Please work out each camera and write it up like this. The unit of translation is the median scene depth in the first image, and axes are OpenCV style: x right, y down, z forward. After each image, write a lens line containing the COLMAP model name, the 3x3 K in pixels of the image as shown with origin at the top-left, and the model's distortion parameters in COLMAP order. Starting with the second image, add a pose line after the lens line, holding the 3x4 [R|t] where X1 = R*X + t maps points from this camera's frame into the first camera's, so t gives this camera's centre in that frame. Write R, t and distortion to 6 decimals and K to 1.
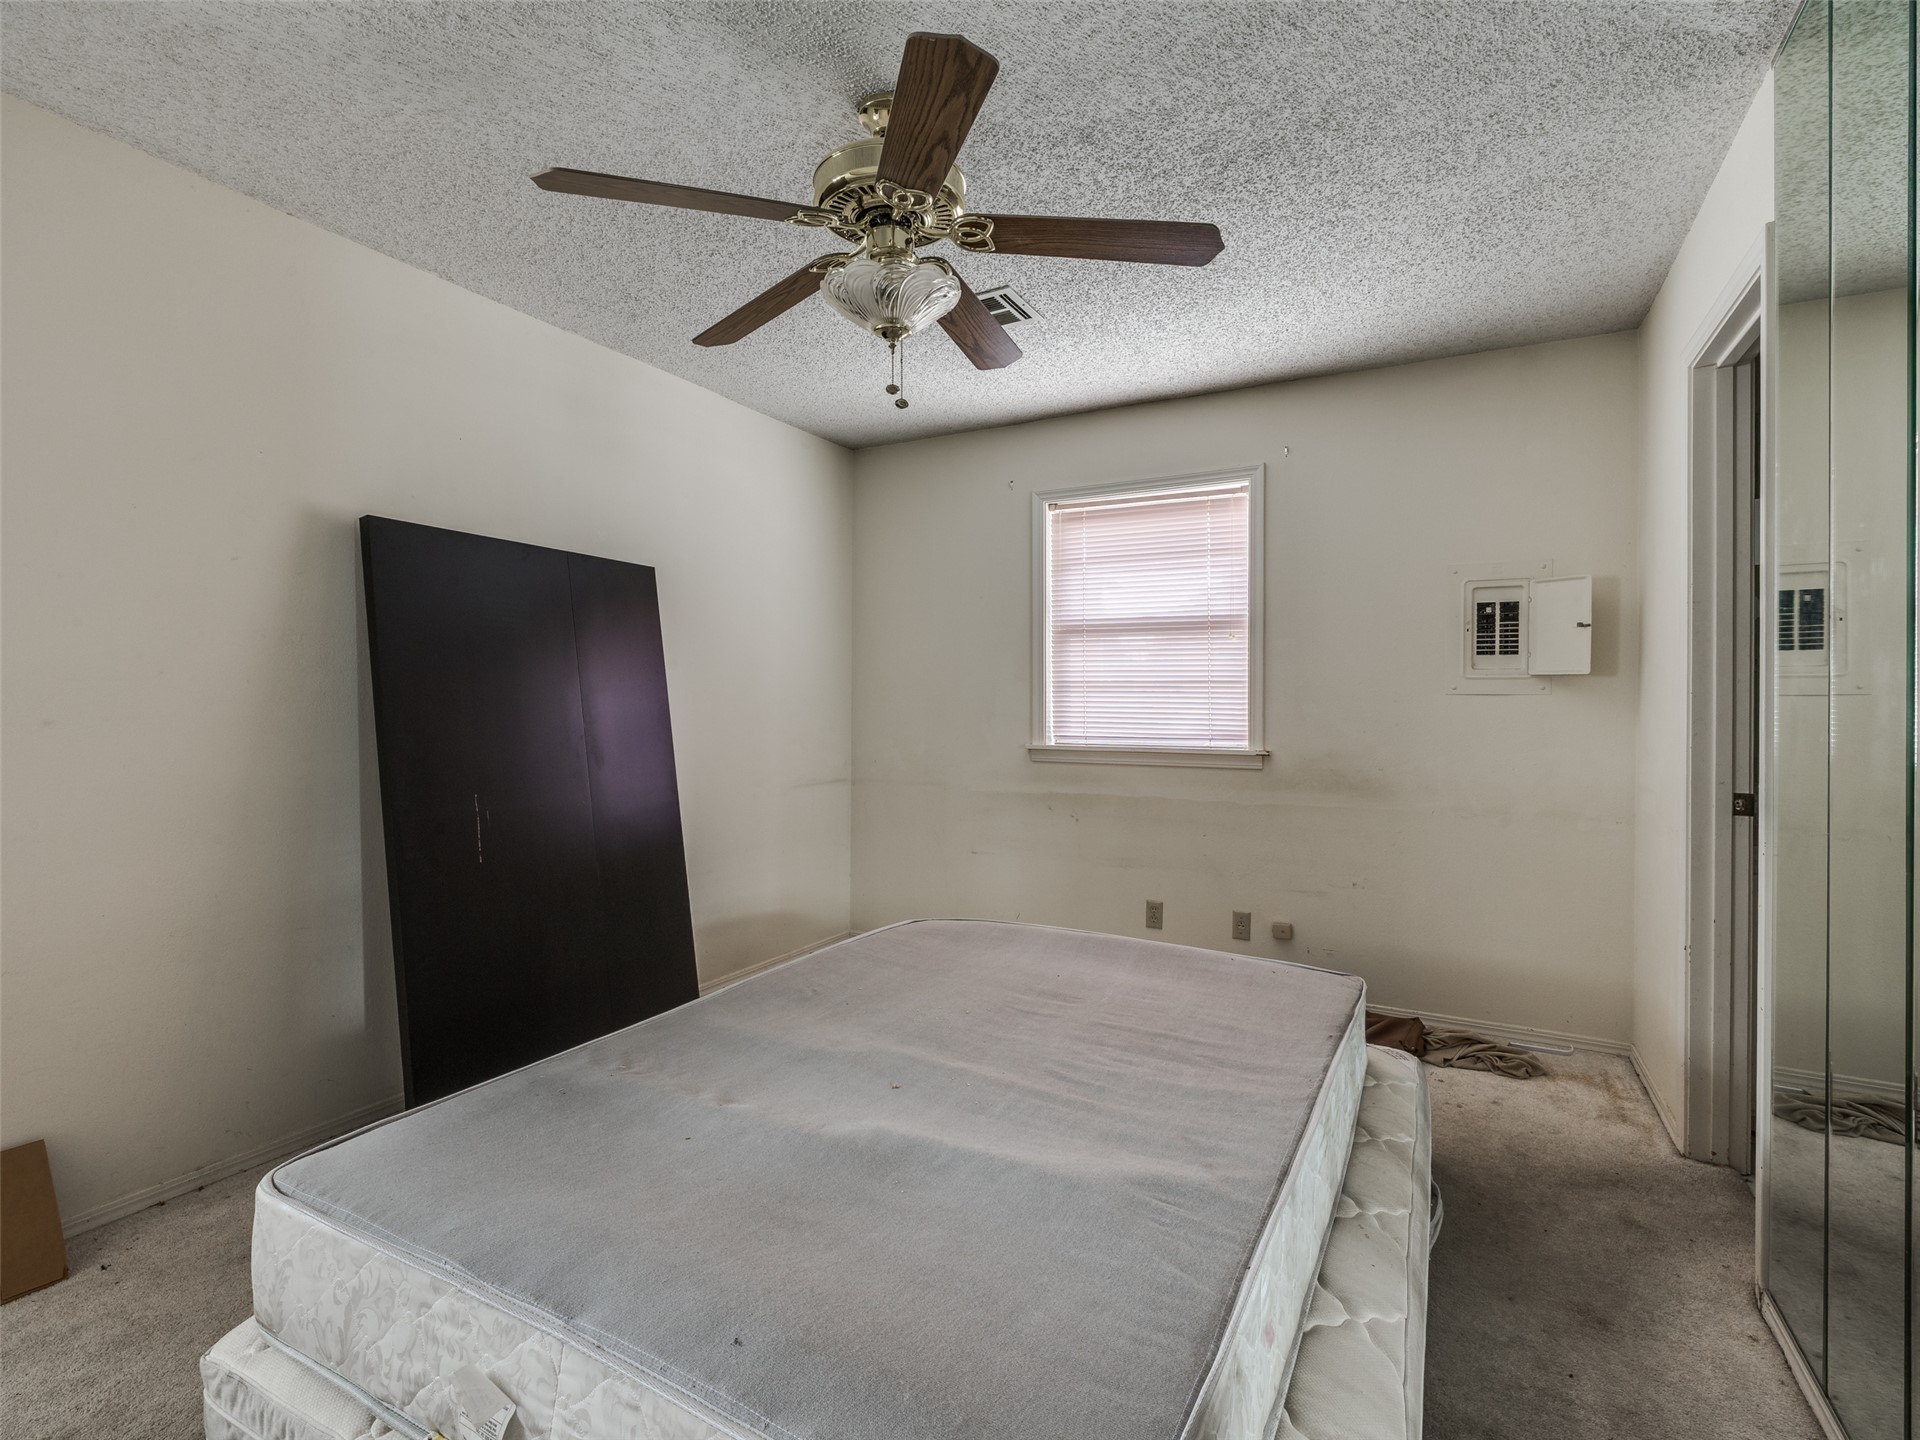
lens RADIAL K [[909.1, 0, 972.6], [0, 909.1, 713.7], [0, 0, 1]] dist [-0.000064, 0.001315]
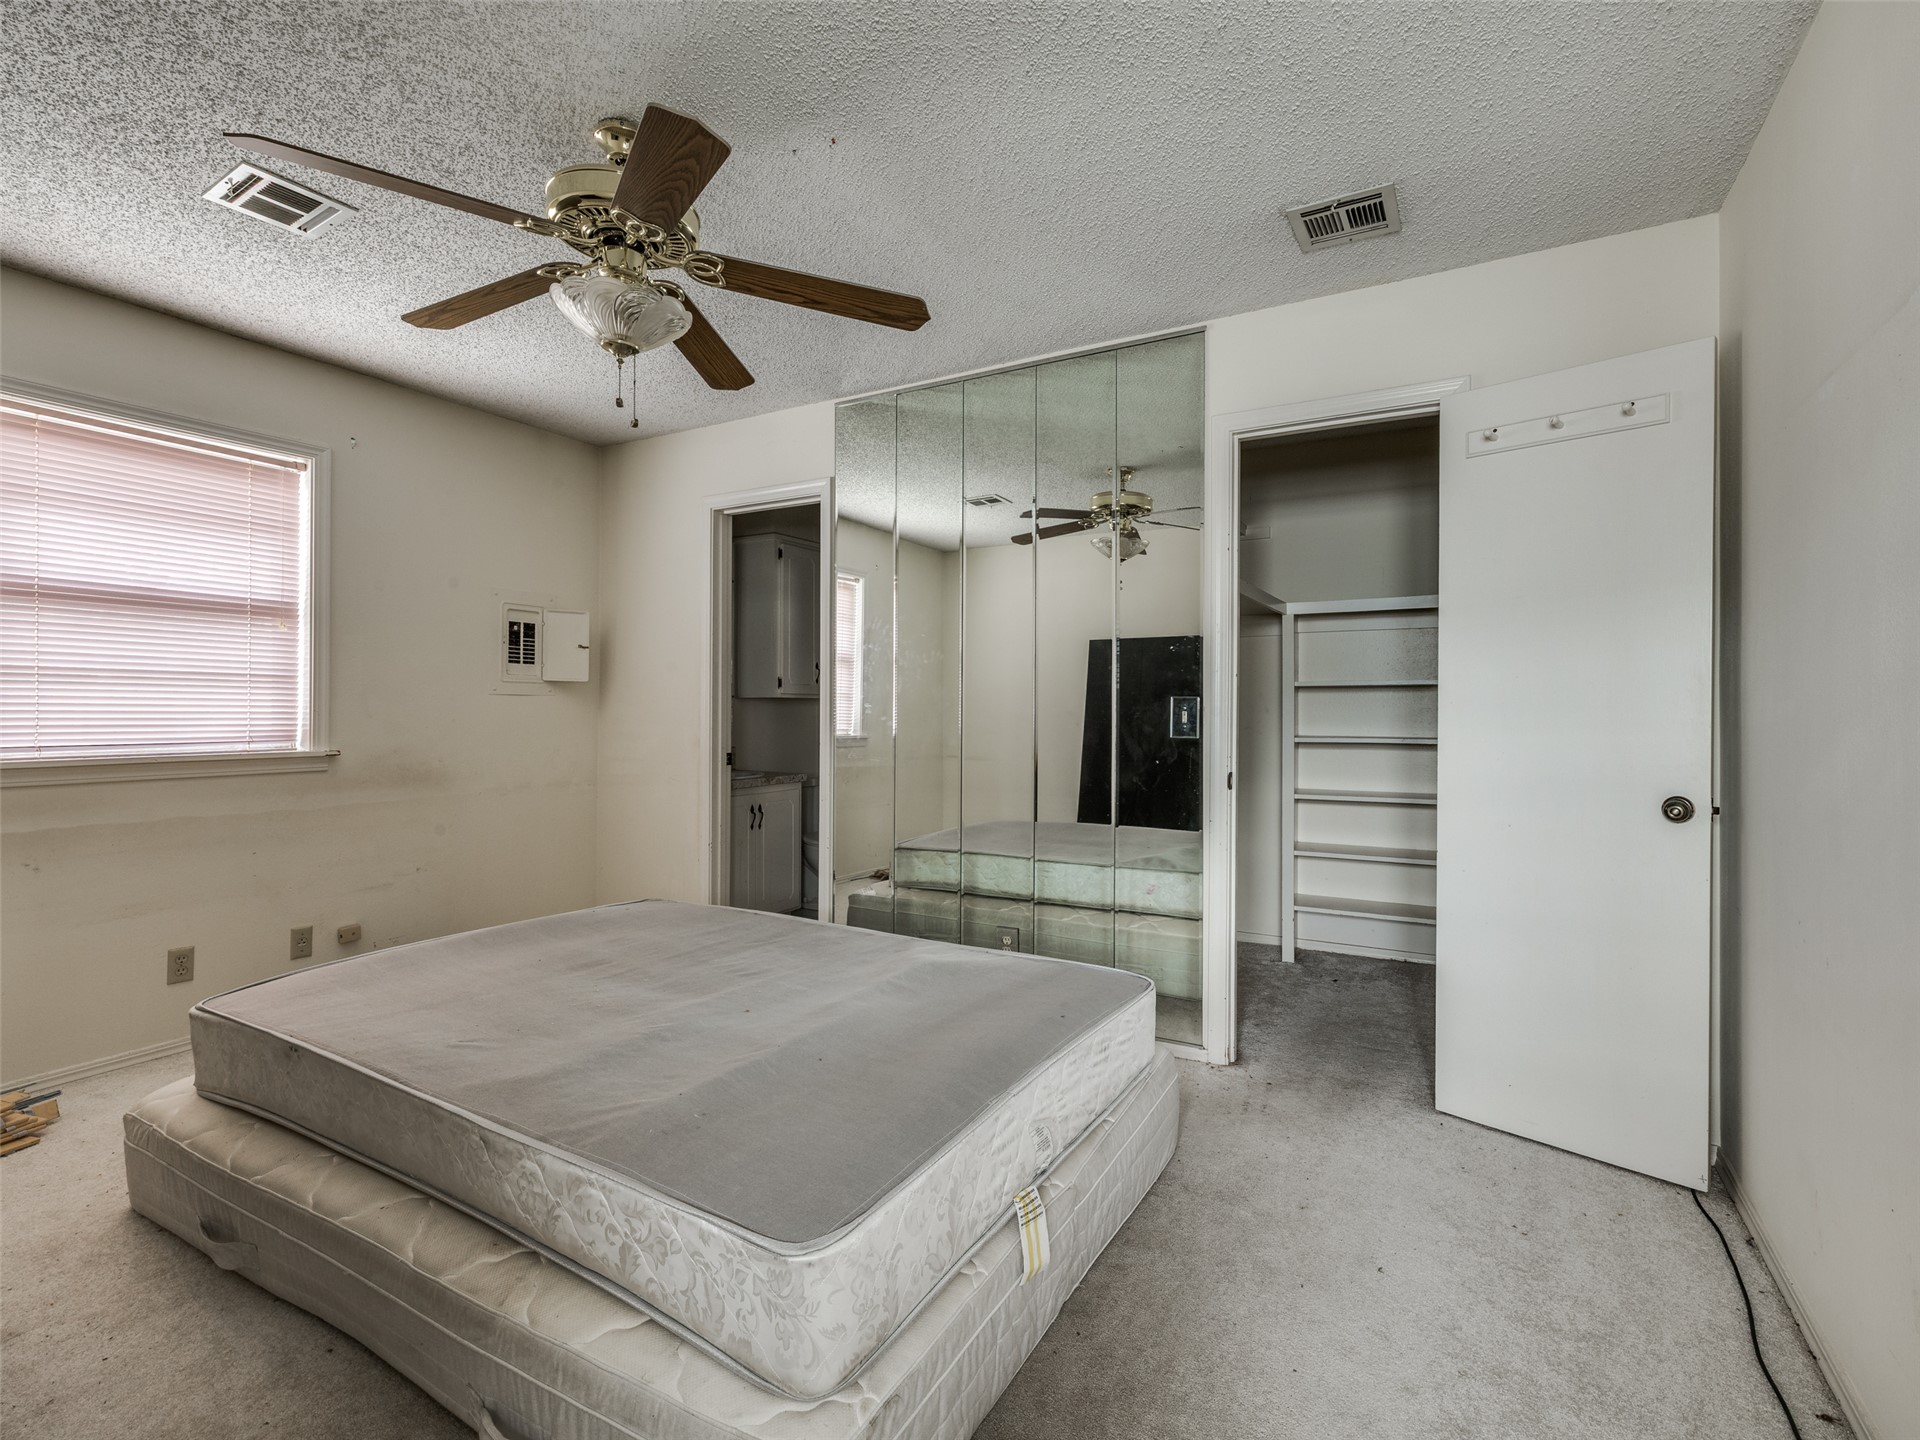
lens RADIAL K [[909.1, 0, 973.2], [0, 909.1, 725.5], [0, 0, 1]] dist [-0.000064, 0.001315]
pose [[0.013061, -0.022285, 0.999666, -0.688721], [0.004915, 0.999741, 0.022223, -0.003318], [-0.999903, 0.004623, 0.013167, 0.351128]]
